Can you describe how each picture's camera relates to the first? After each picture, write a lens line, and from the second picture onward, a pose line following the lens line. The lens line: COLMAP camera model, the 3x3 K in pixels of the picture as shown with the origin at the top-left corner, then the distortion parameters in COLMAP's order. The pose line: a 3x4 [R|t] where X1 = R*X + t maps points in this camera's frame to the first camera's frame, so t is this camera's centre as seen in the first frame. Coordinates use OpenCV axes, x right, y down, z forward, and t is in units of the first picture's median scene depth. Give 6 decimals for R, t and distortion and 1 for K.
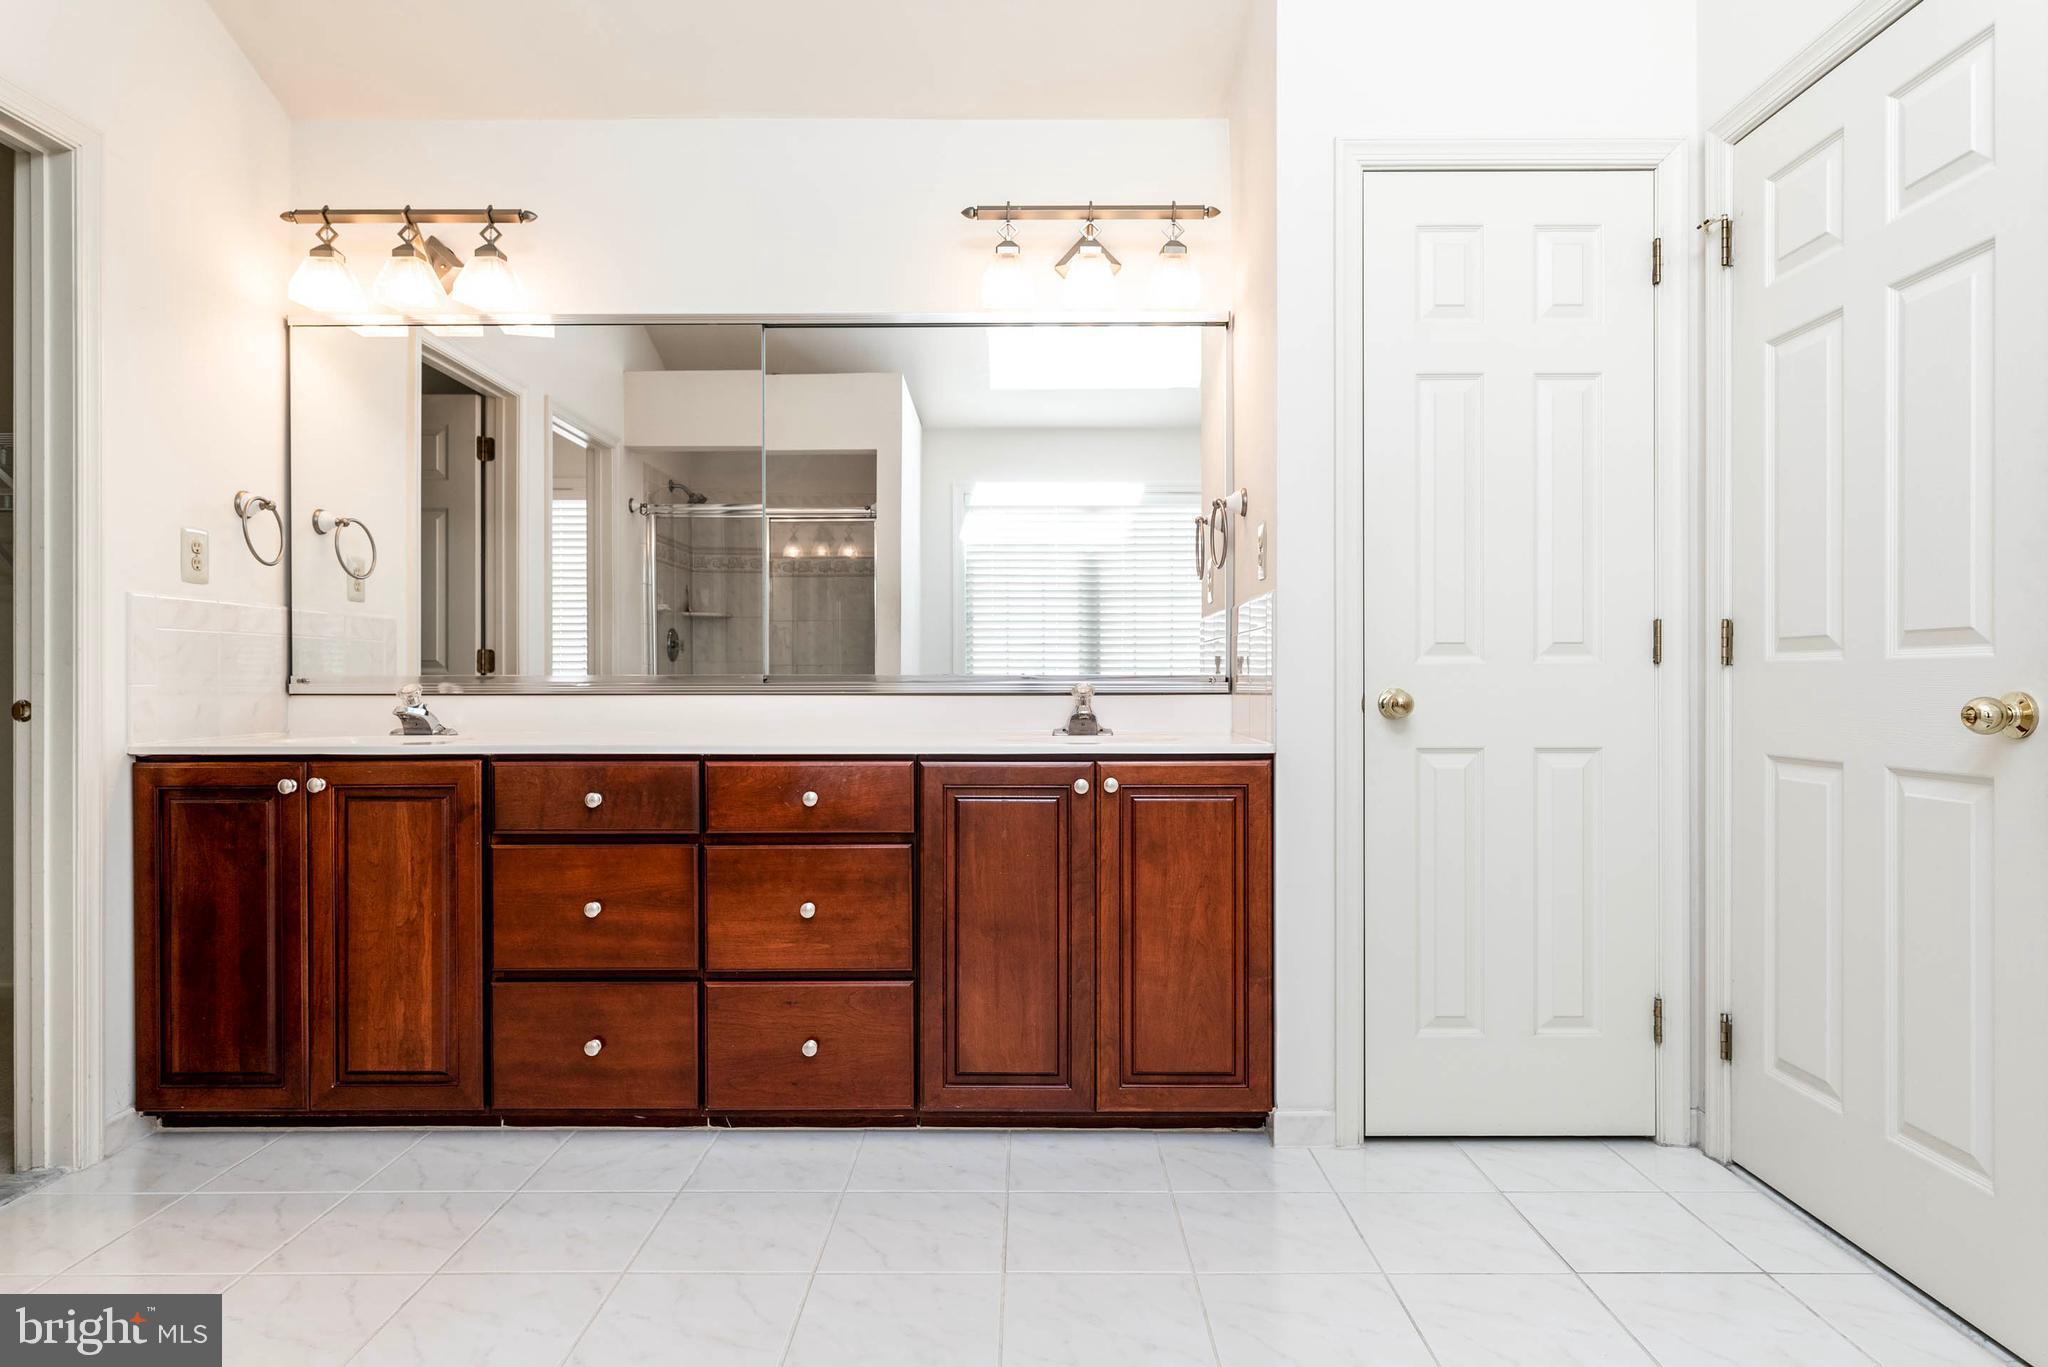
lens RADIAL K [[1191.5, 0, 1021.5], [0, 1191.5, 689.6], [0, 0, 1]] dist [-0.000610, -0.004654]
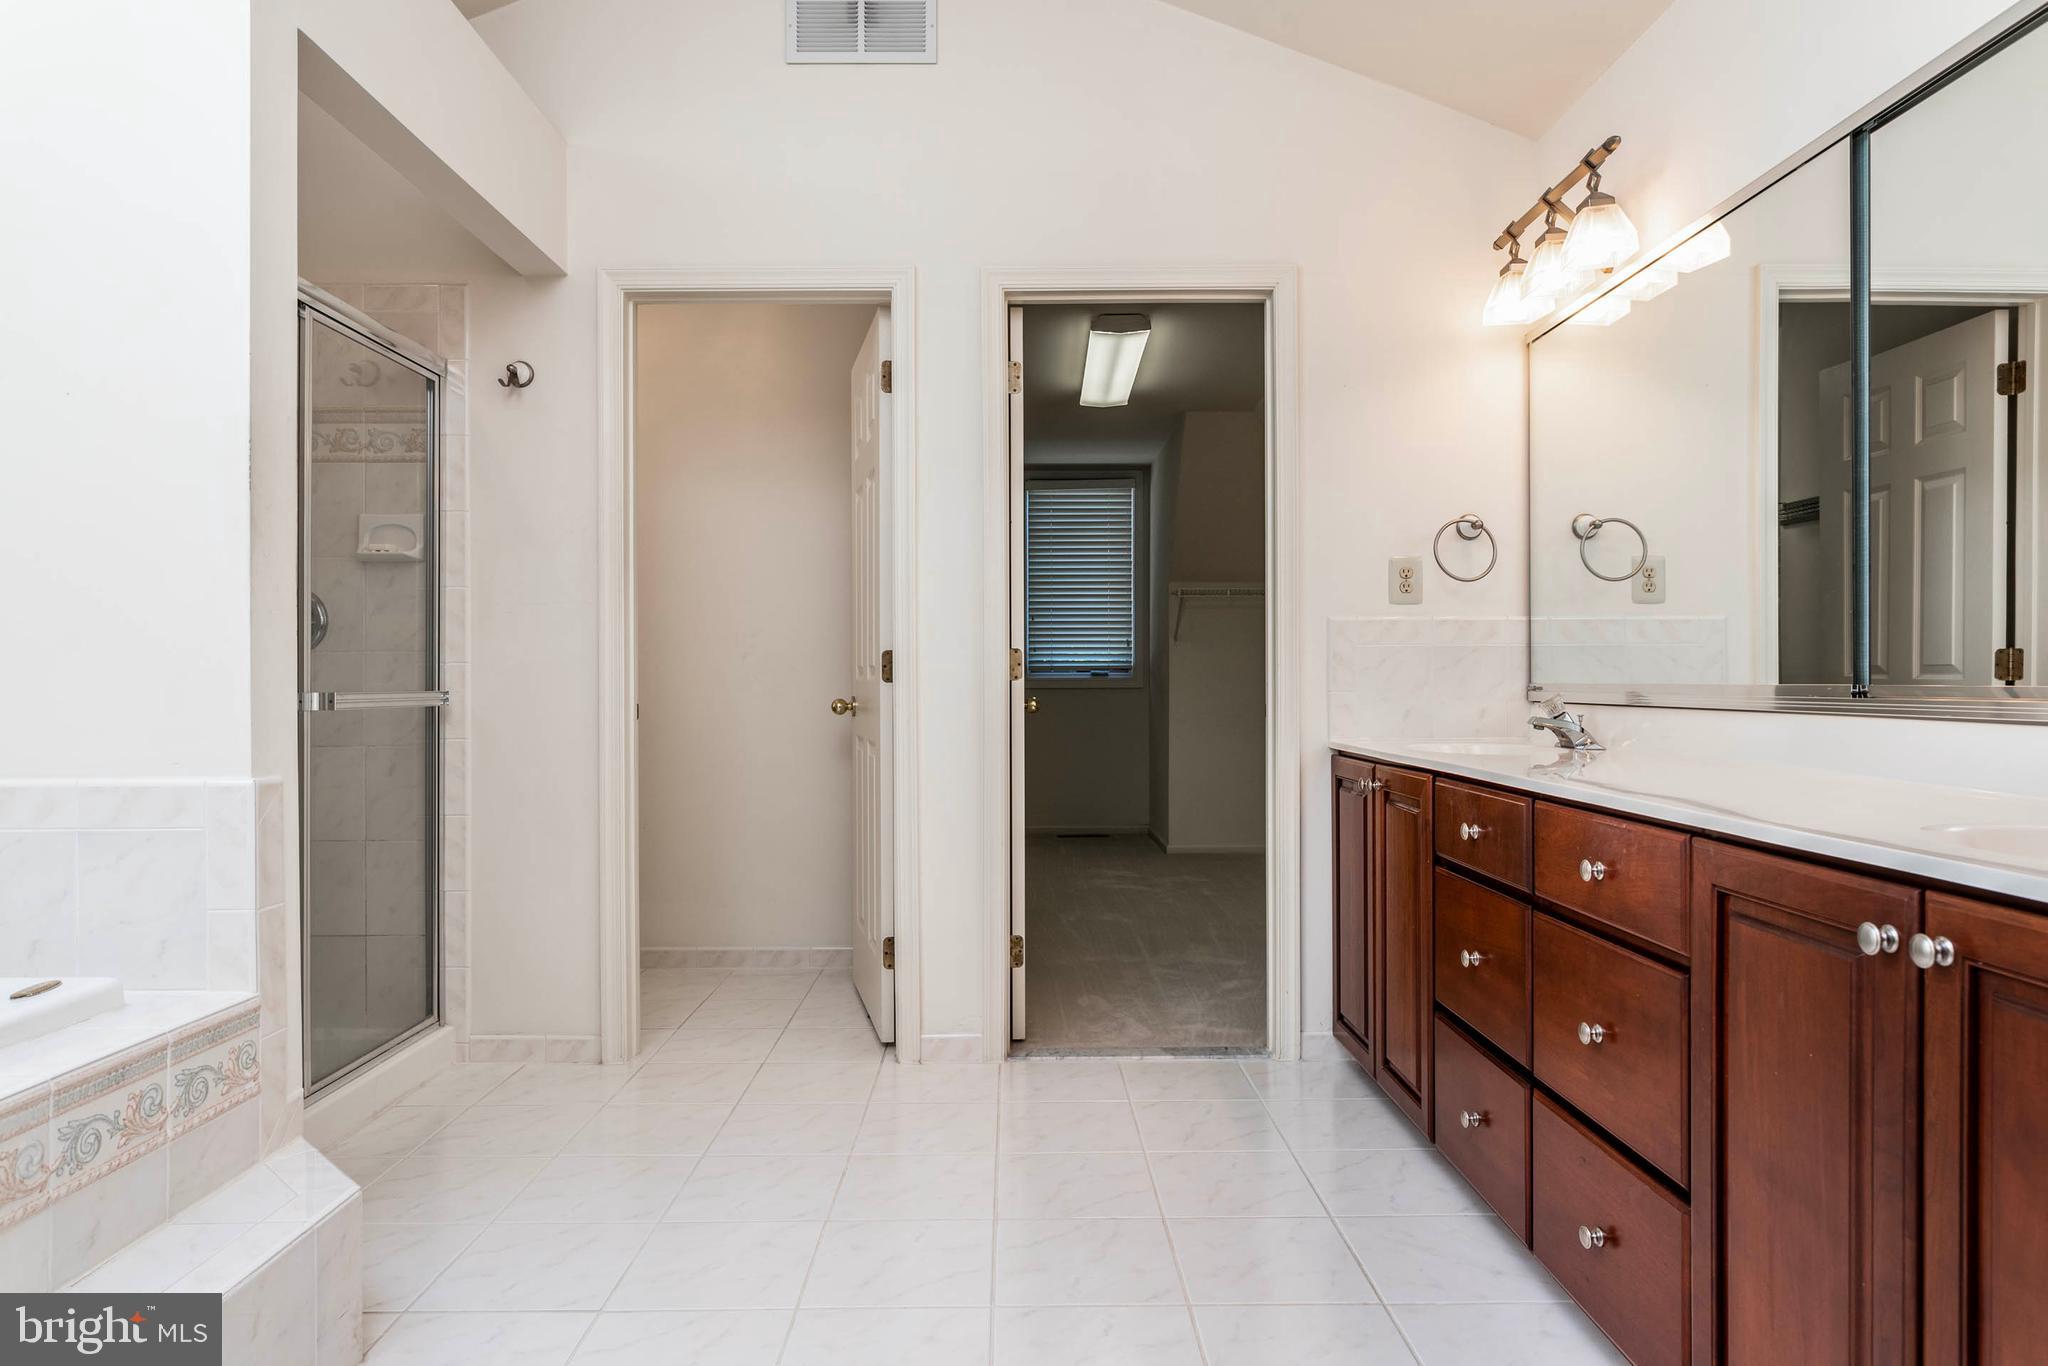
lens RADIAL K [[1191.5, 0, 1021.5], [0, 1191.5, 689.1], [0, 0, 1]] dist [-0.000610, -0.004654]
pose [[0.017399, 0.009412, -0.999804, 0.454910], [-0.012000, 0.999886, 0.009204, -0.013212], [0.999777, 0.011837, 0.017510, 0.608920]]
